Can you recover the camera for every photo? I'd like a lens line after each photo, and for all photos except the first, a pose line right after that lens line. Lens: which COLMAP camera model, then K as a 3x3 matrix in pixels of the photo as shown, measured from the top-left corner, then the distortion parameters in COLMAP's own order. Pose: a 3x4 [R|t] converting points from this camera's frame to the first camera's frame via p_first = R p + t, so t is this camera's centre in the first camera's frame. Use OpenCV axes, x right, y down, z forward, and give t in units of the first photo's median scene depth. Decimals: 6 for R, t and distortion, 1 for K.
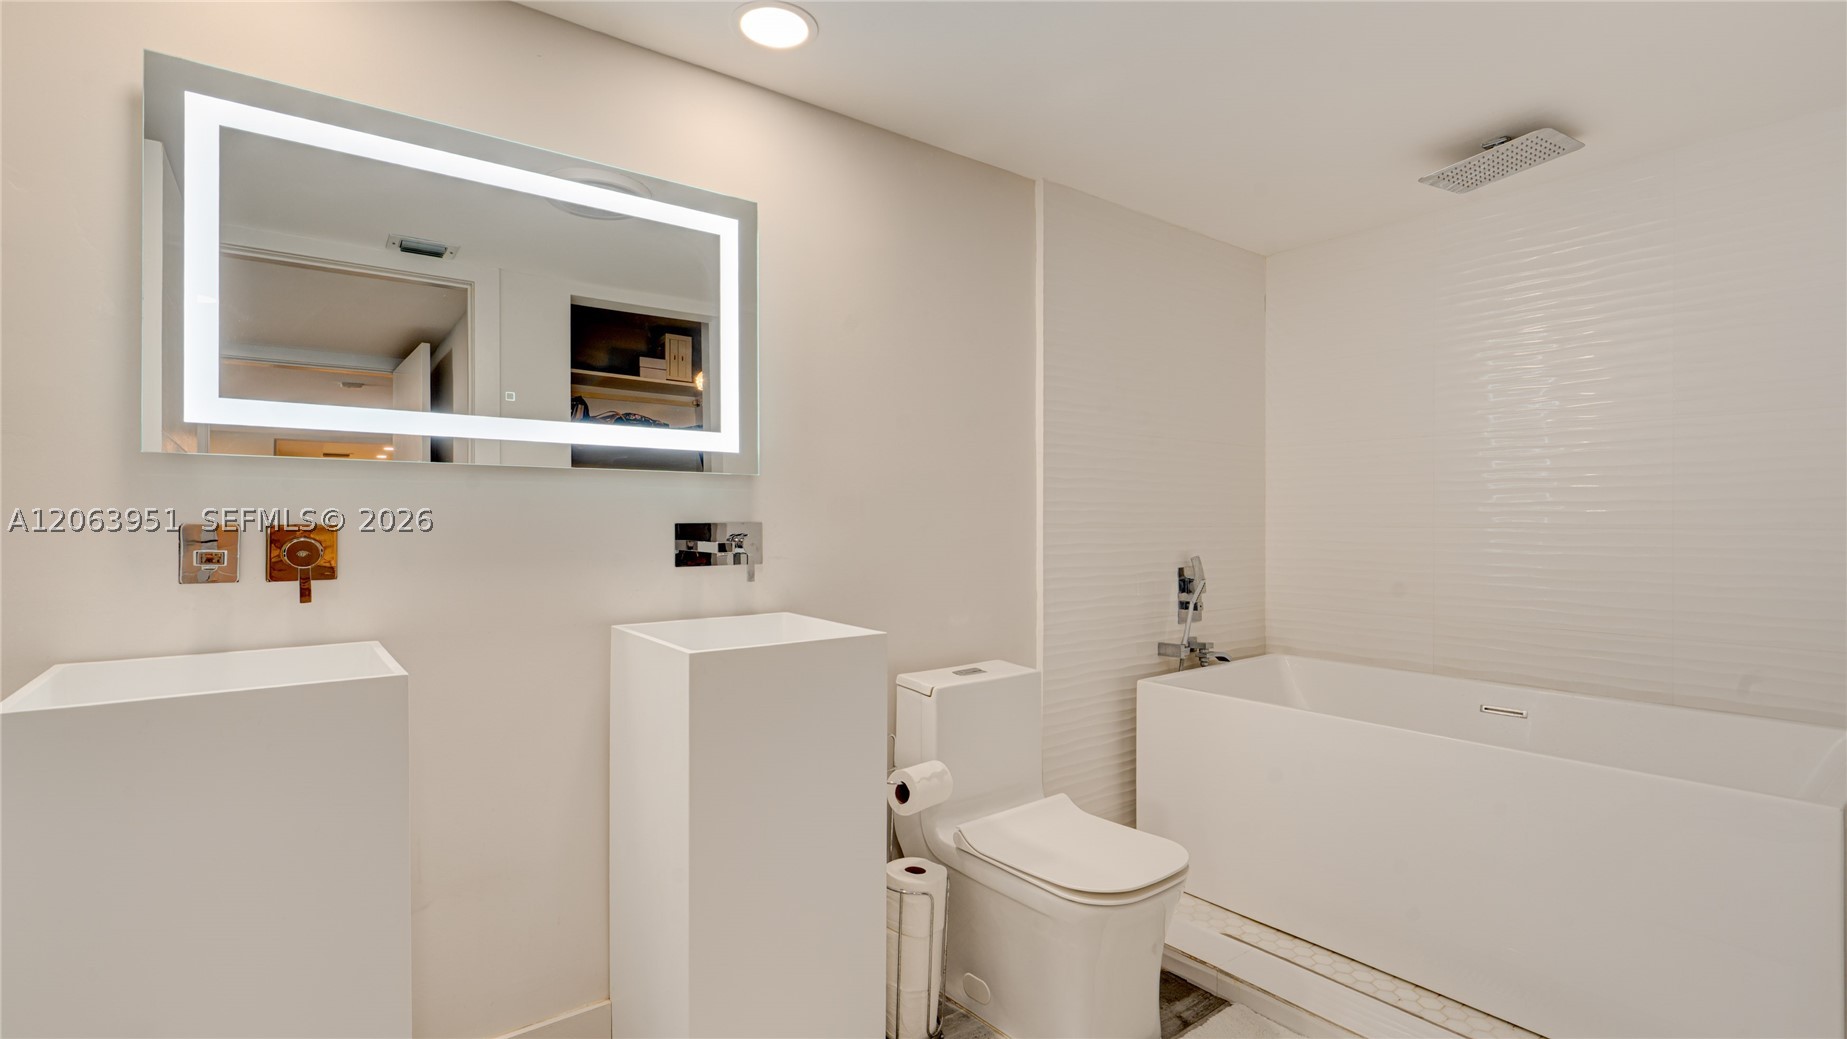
lens RADIAL K [[848.3, 0, 918.5], [0, 848.3, 525.3], [0, 0, 1]] dist [-0.000855, 0.000122]
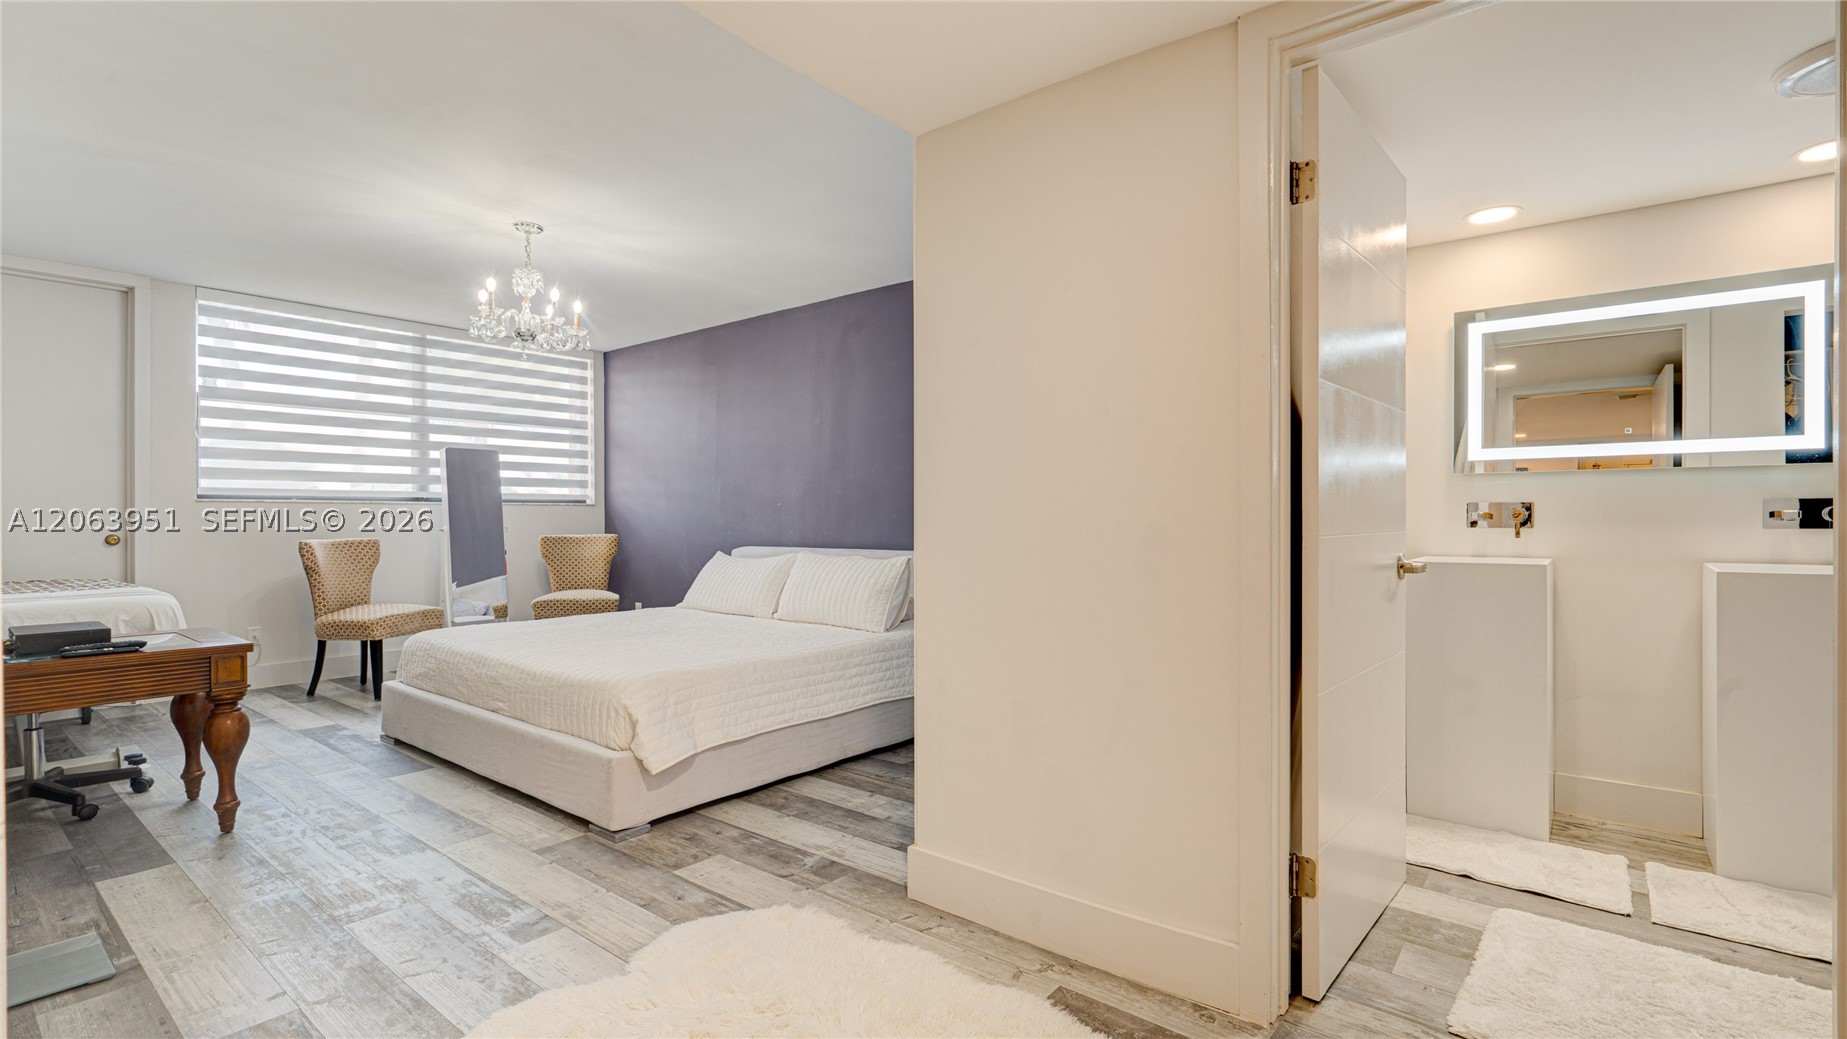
lens RADIAL K [[848.3, 0, 918.5], [0, 848.3, 525.3], [0, 0, 1]] dist [-0.000855, 0.000122]
pose [[0.220034, 0.007836, -0.975461, 1.074385], [0.002760, 0.999959, 0.008655, 0.035843], [0.975488, -0.004596, 0.220003, -0.994388]]
